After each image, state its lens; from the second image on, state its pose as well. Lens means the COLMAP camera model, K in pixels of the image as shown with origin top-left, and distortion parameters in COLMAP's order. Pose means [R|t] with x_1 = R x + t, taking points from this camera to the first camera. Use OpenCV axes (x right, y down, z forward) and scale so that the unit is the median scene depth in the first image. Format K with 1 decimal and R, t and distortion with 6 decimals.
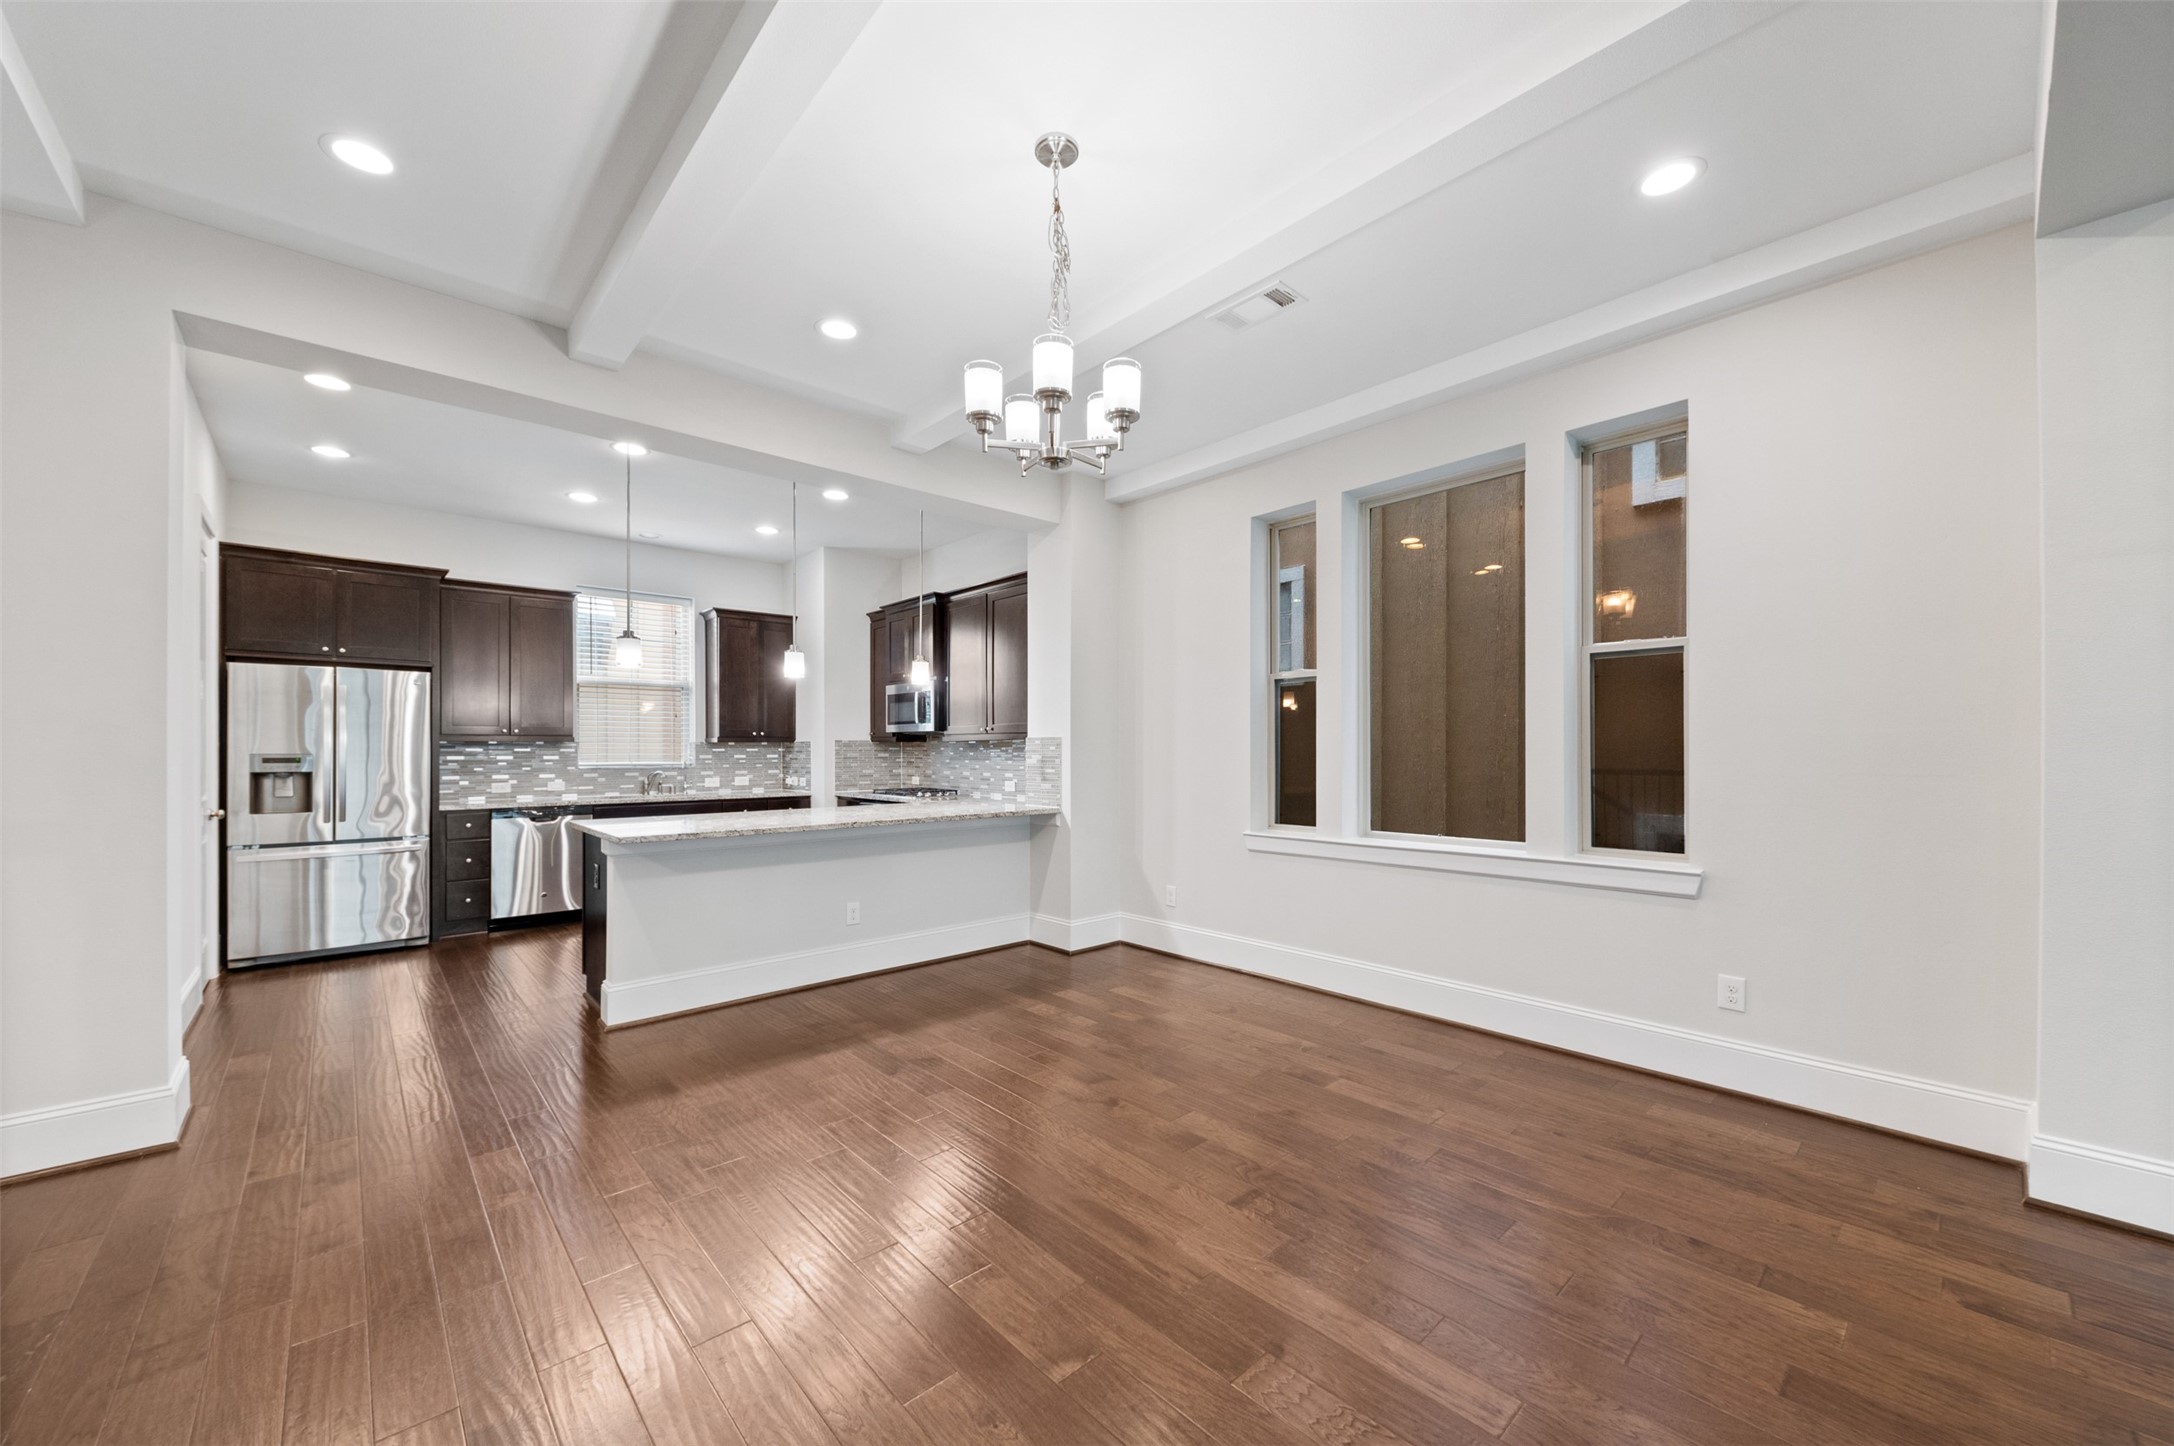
lens RADIAL K [[807.1, 0, 1087.6], [0, 807.1, 751.9], [0, 0, 1]] dist [0.007625, -0.002361]
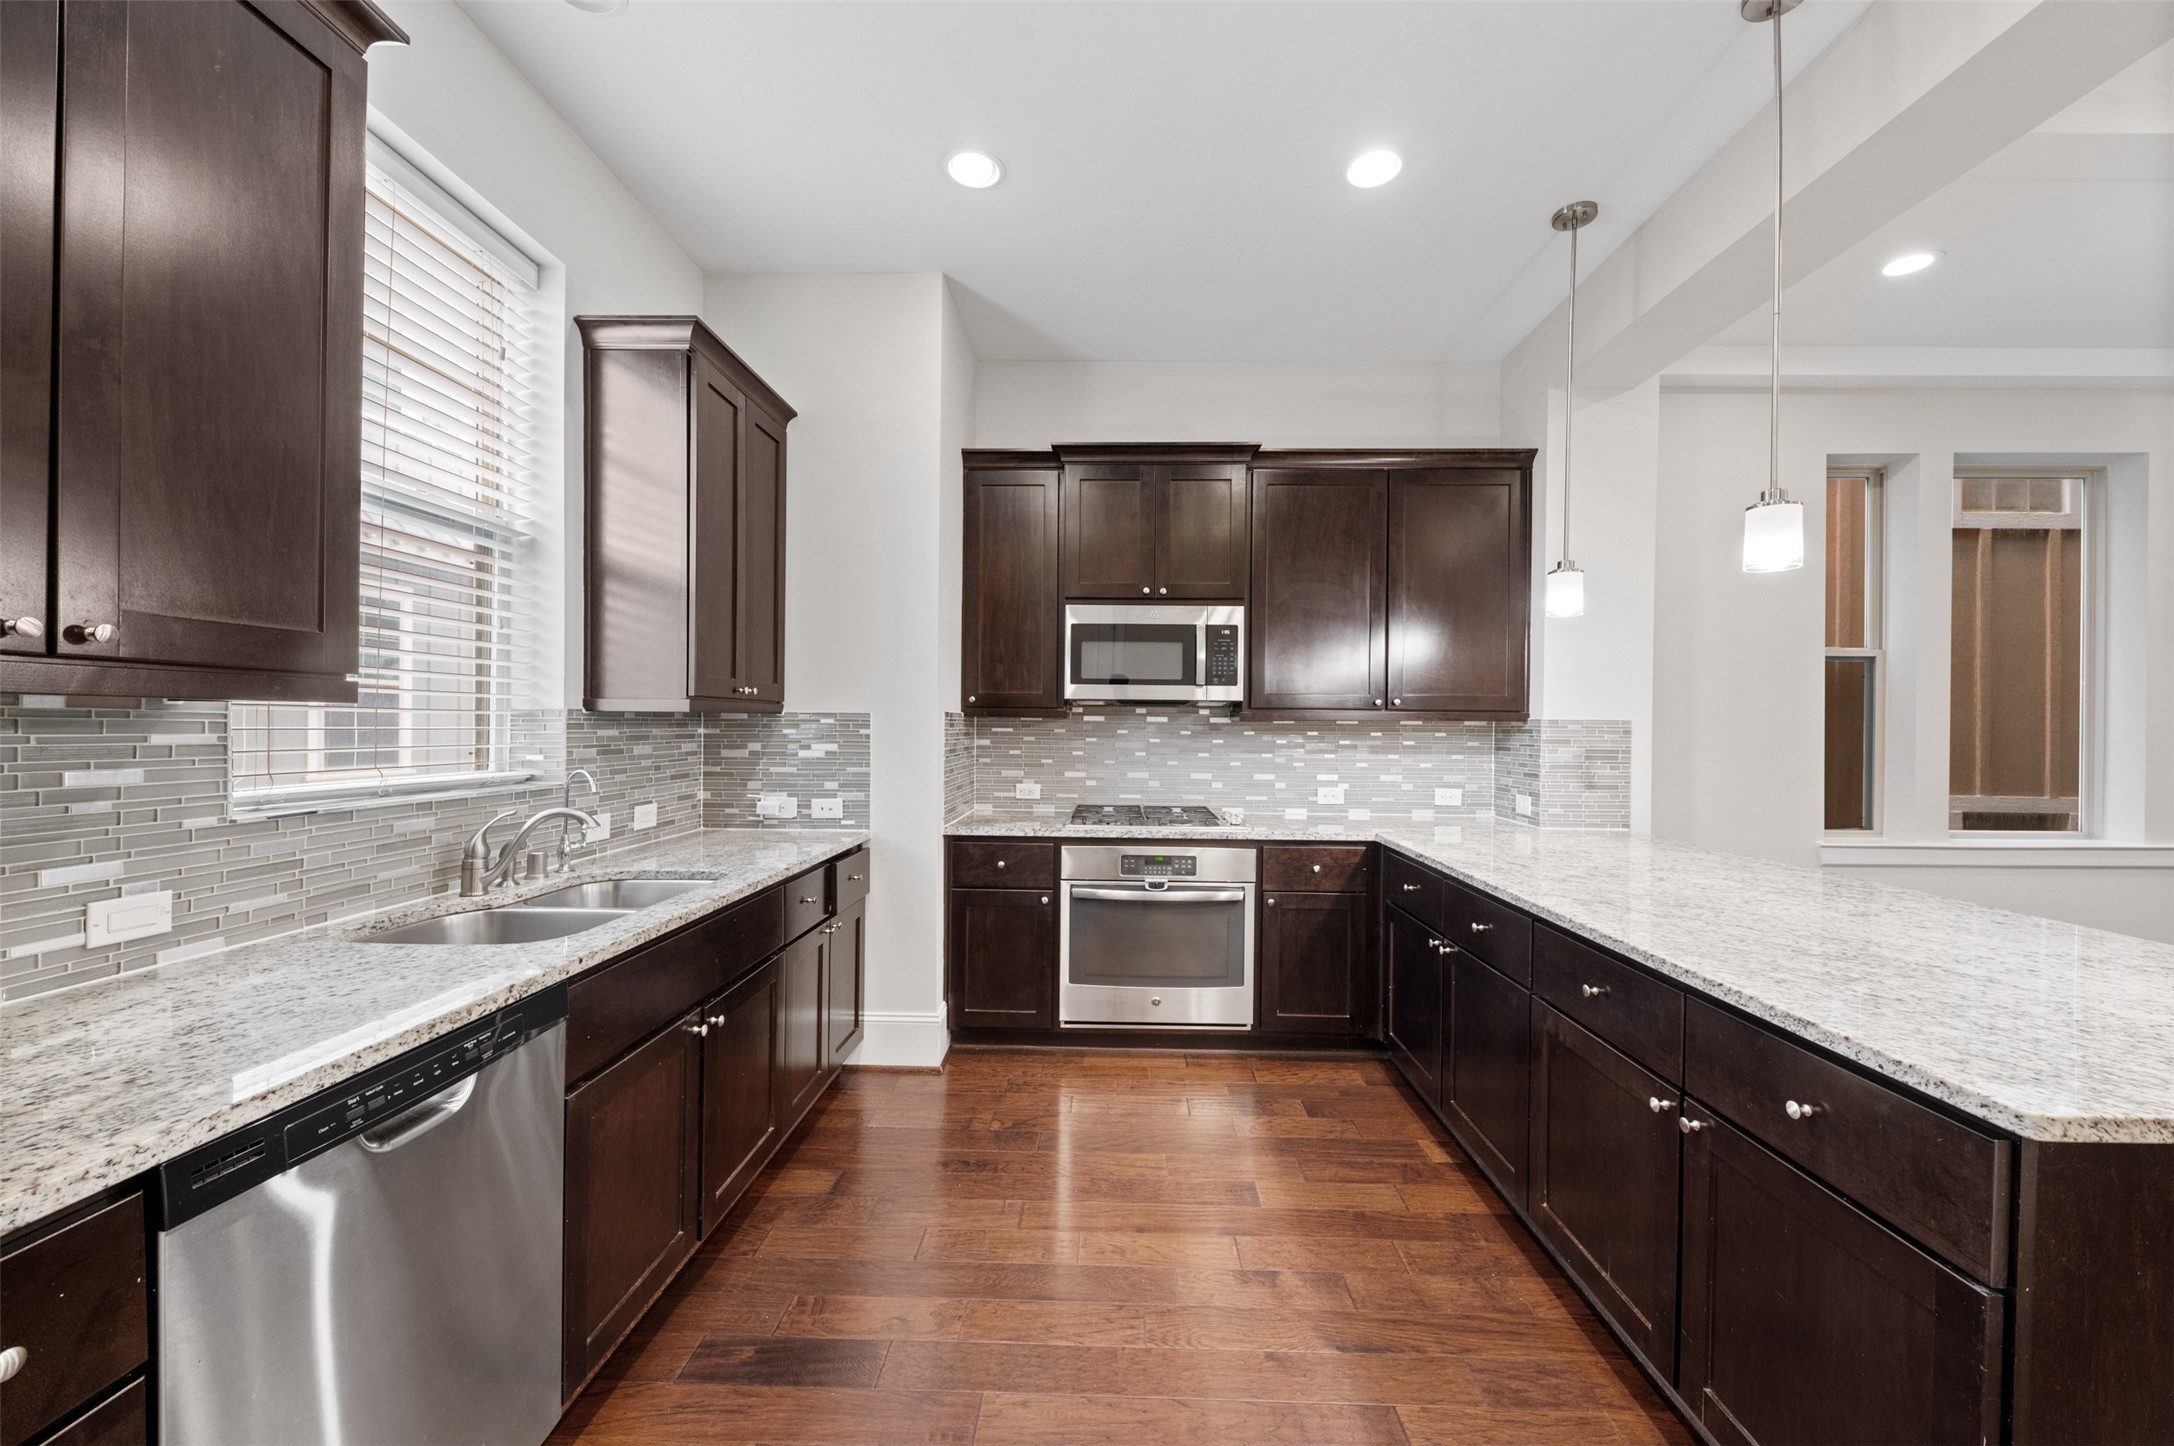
lens RADIAL K [[789.5, 0, 1078.1], [0, 789.5, 729.3], [0, 0, 1]] dist [-0.000146, -0.000015]
pose [[0.699538, 0.005141, 0.714577, -0.985606], [-0.008562, 0.999963, 0.001187, -0.009704], [-0.714544, -0.006949, 0.699556, 1.092468]]
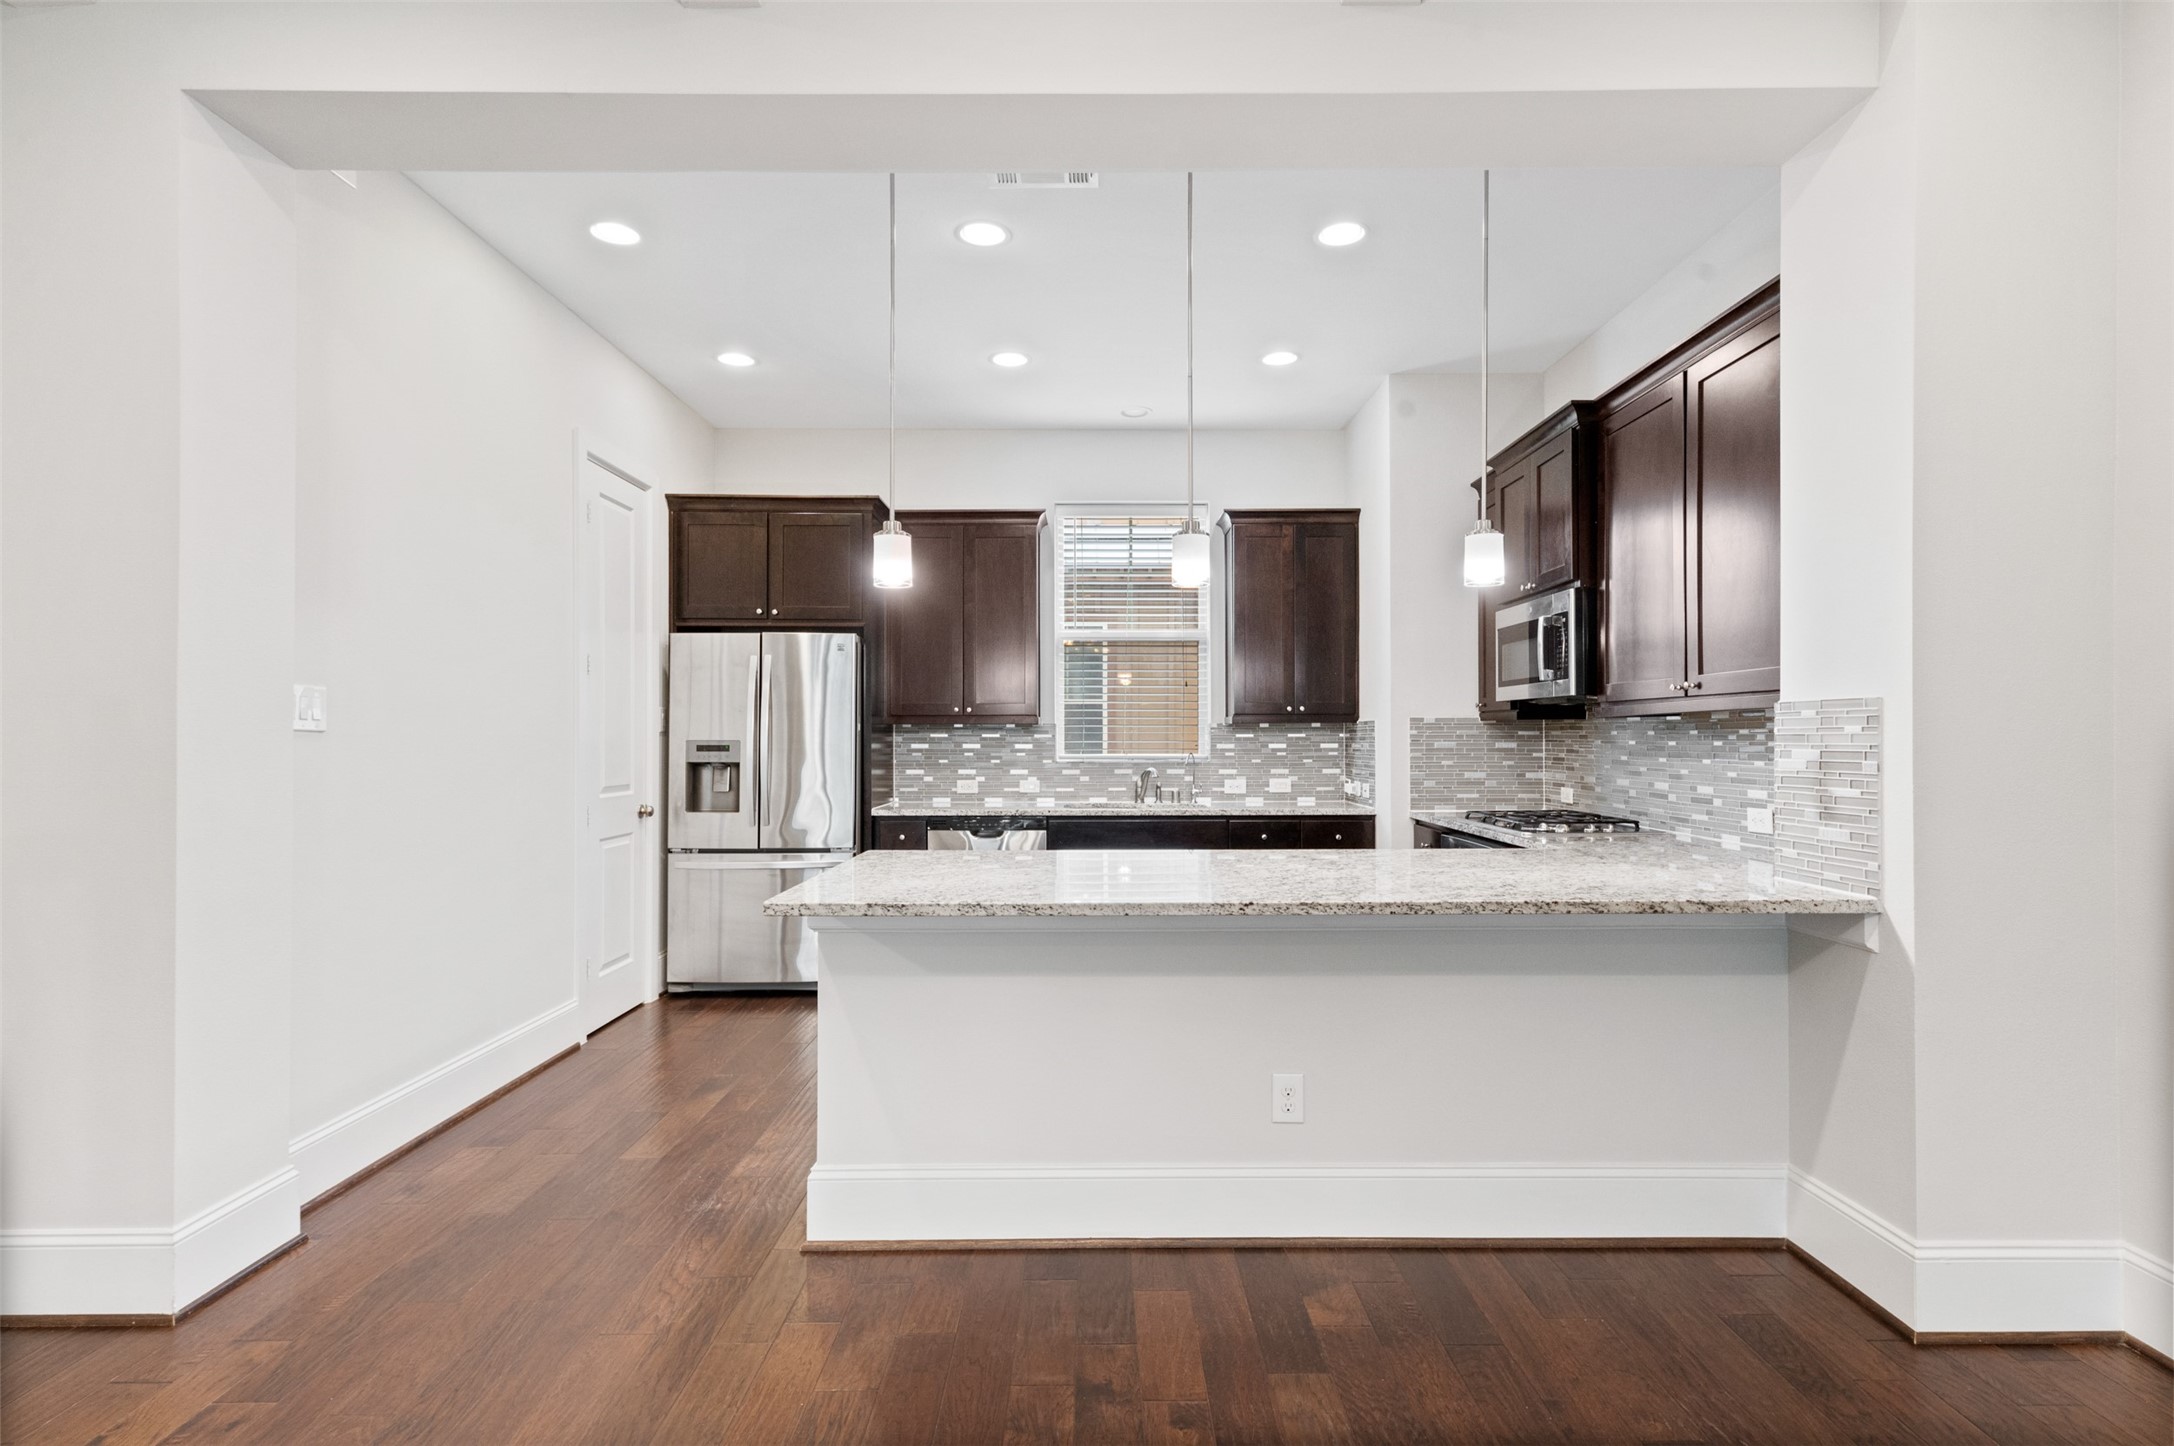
lens RADIAL K [[1058.9, 0, 1099.4], [0, 1058.9, 732.9], [0, 0, 1]] dist [0.004002, 0.000011]
pose [[0.738923, -0.002945, -0.673784, 0.032852], [-0.001158, 0.999983, -0.005641, 0.000373], [0.673789, 0.004948, 0.738907, 0.544356]]
